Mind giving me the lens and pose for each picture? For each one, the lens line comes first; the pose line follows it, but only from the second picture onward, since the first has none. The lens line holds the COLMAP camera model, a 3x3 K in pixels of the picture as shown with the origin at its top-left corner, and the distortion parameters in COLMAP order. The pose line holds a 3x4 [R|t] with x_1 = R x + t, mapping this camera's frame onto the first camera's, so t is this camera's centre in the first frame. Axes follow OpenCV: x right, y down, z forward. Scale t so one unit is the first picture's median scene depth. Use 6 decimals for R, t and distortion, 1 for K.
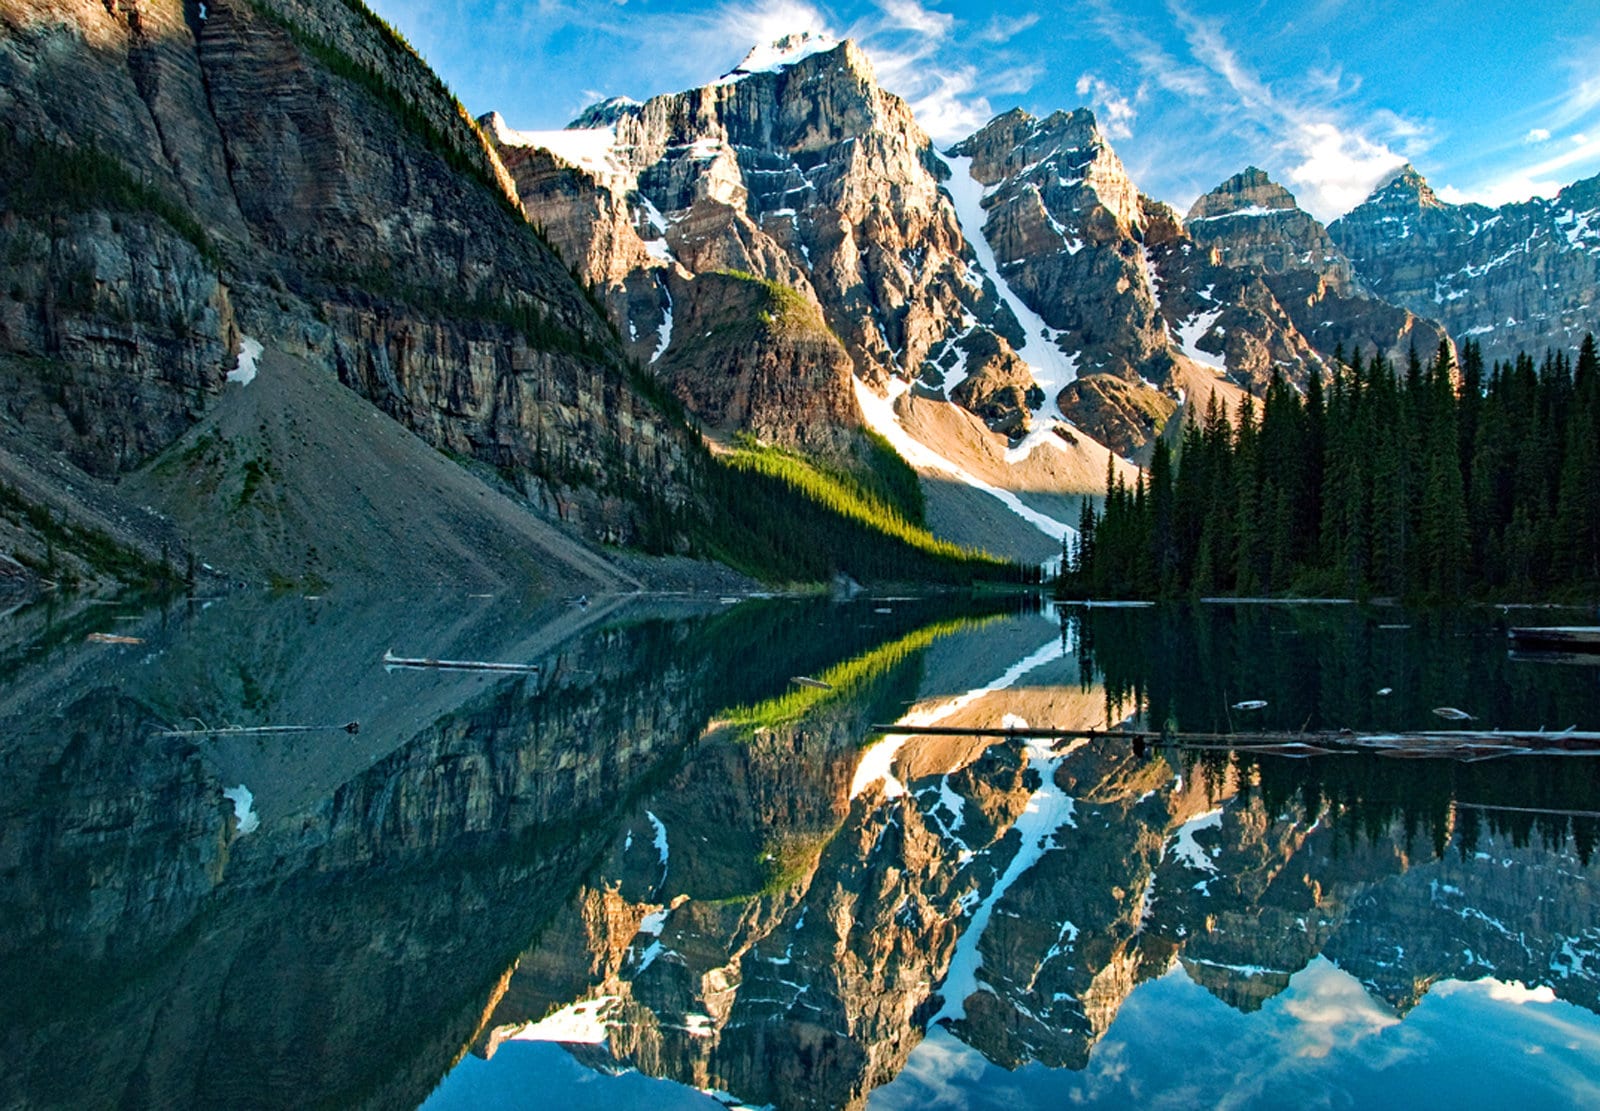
lens RADIAL K [[1367.7, 0, 812.4], [0, 1367.7, 587.2], [0, 0, 1]] dist [-0.152209, 0.103173]
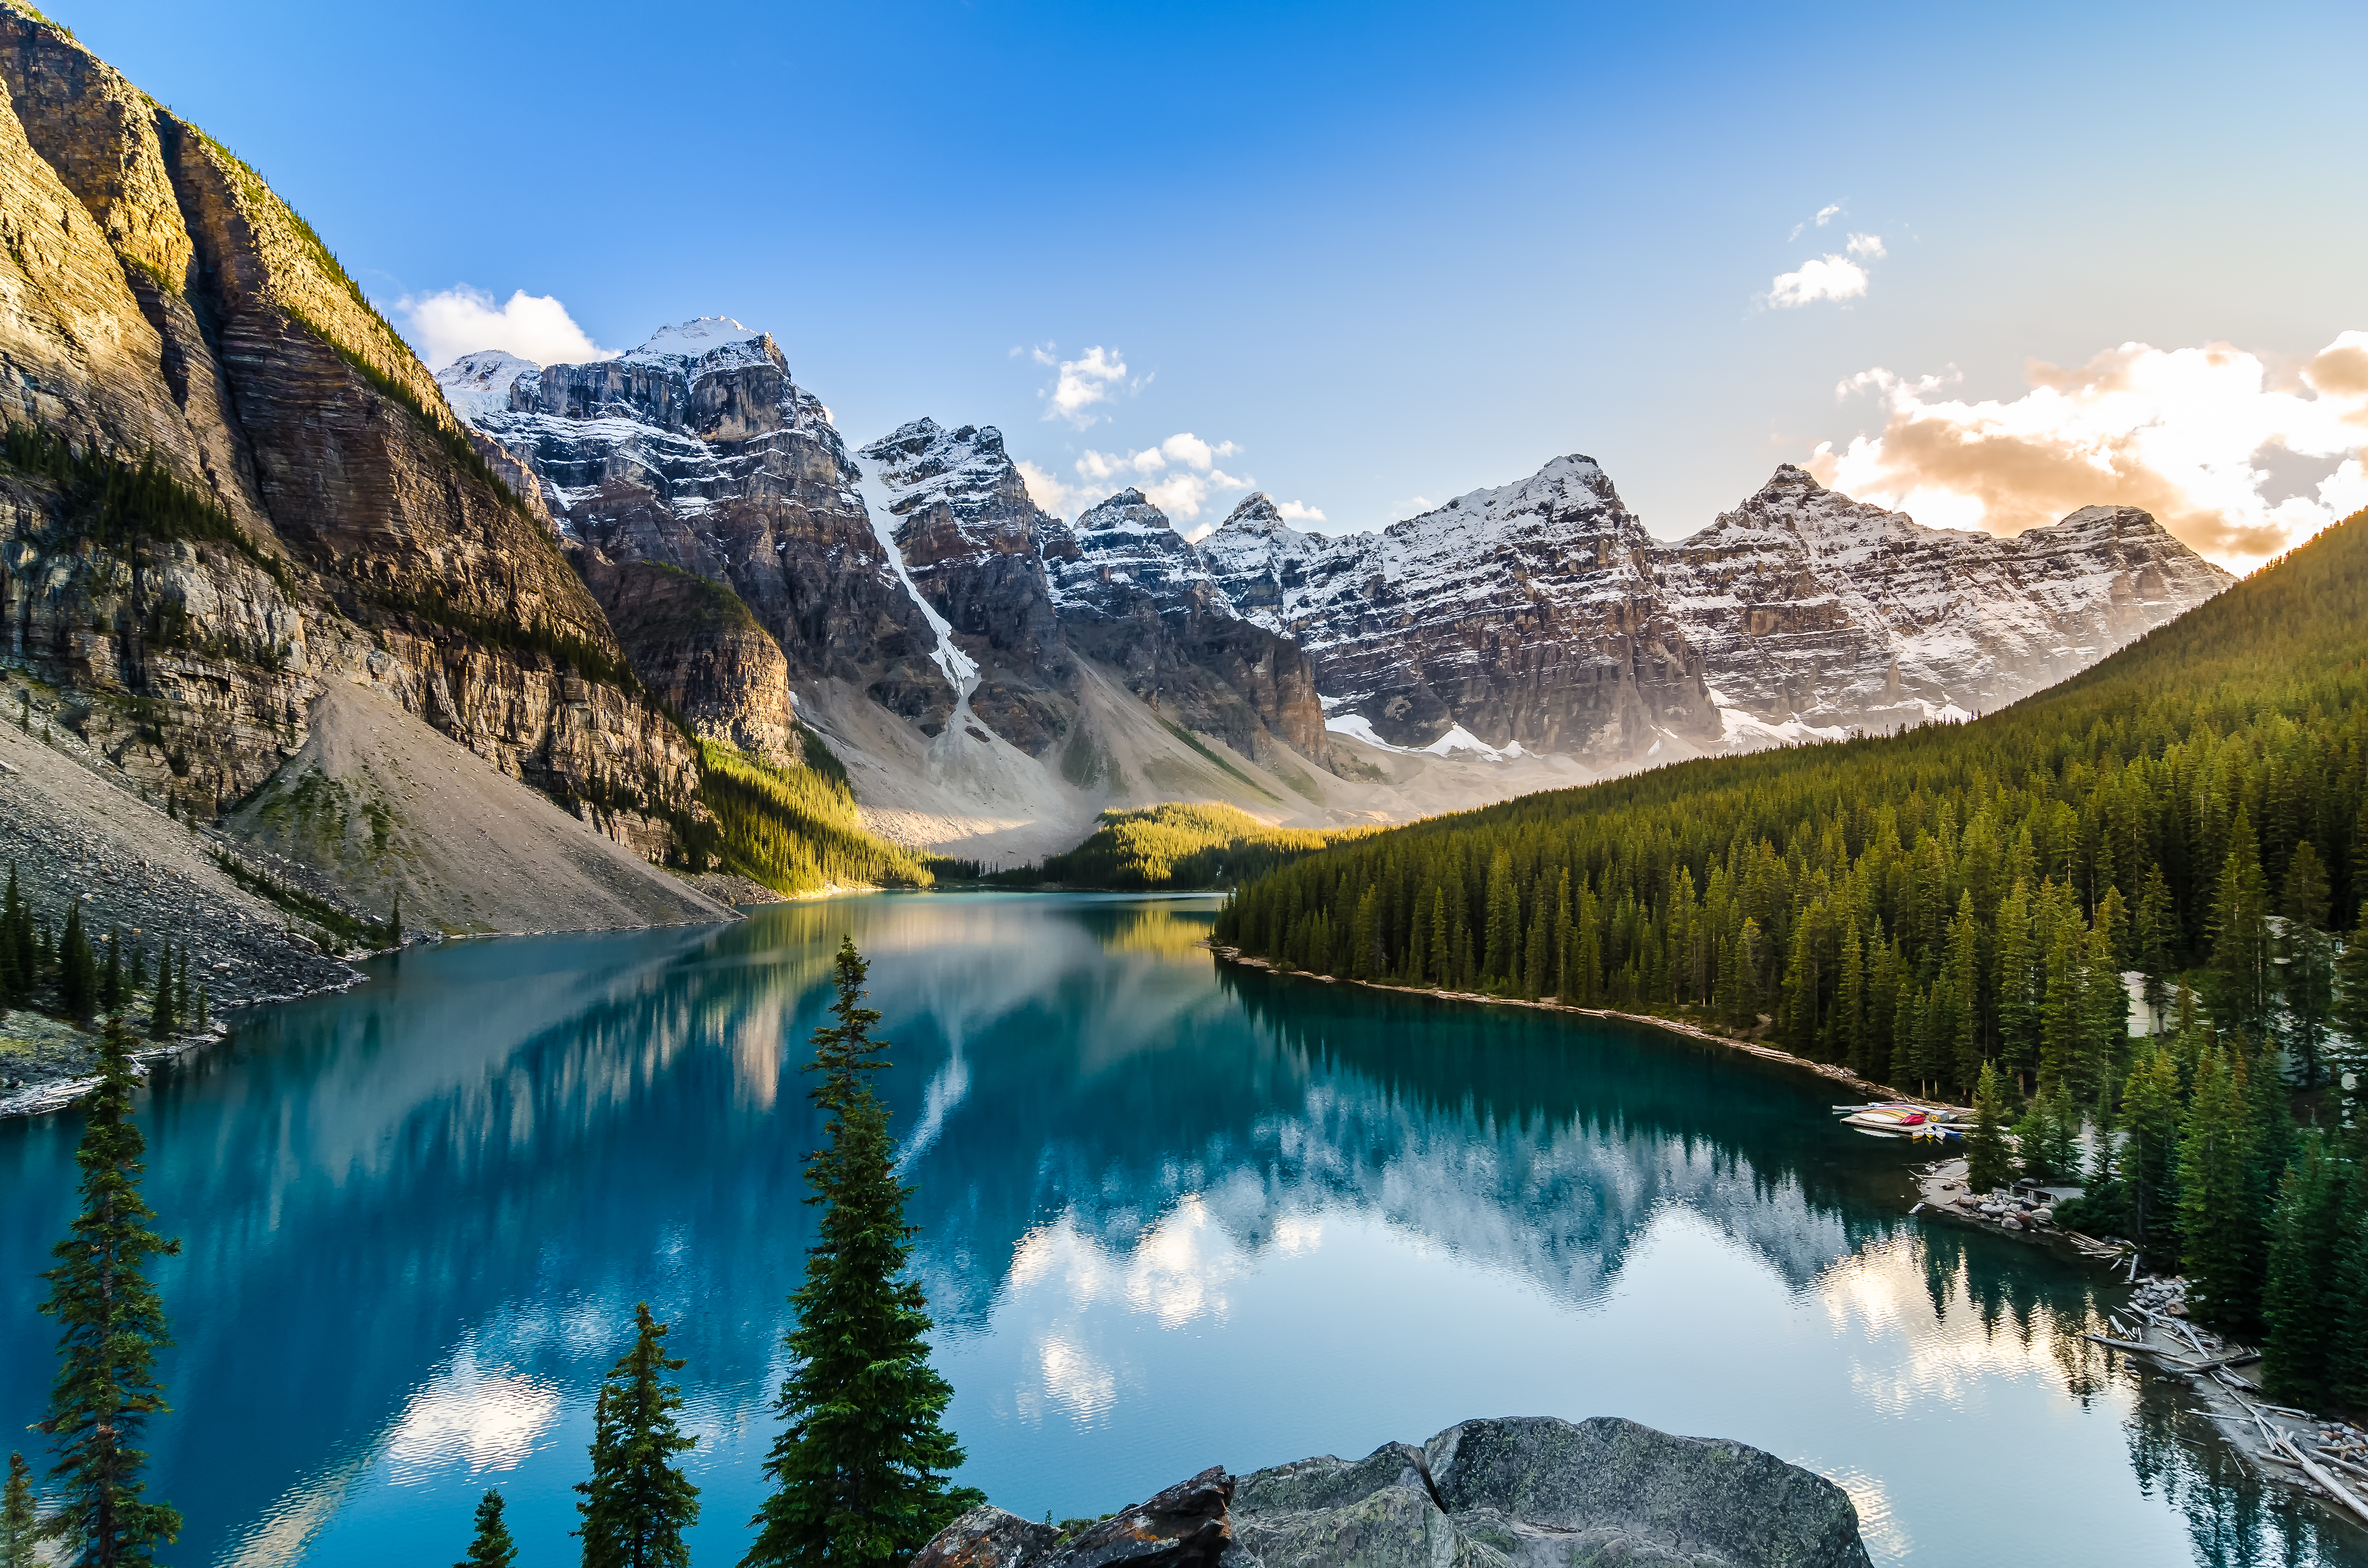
lens RADIAL K [[1296.6, 0, 1177.3], [0, 1296.6, 794.5], [0, 0, 1]] dist [0.000997, -0.013402]
pose [[0.934290, 0.018744, 0.356021, -0.086740], [0.000105, 0.998602, -0.052851, -0.022009], [-0.356514, 0.049415, 0.932982, -0.063825]]
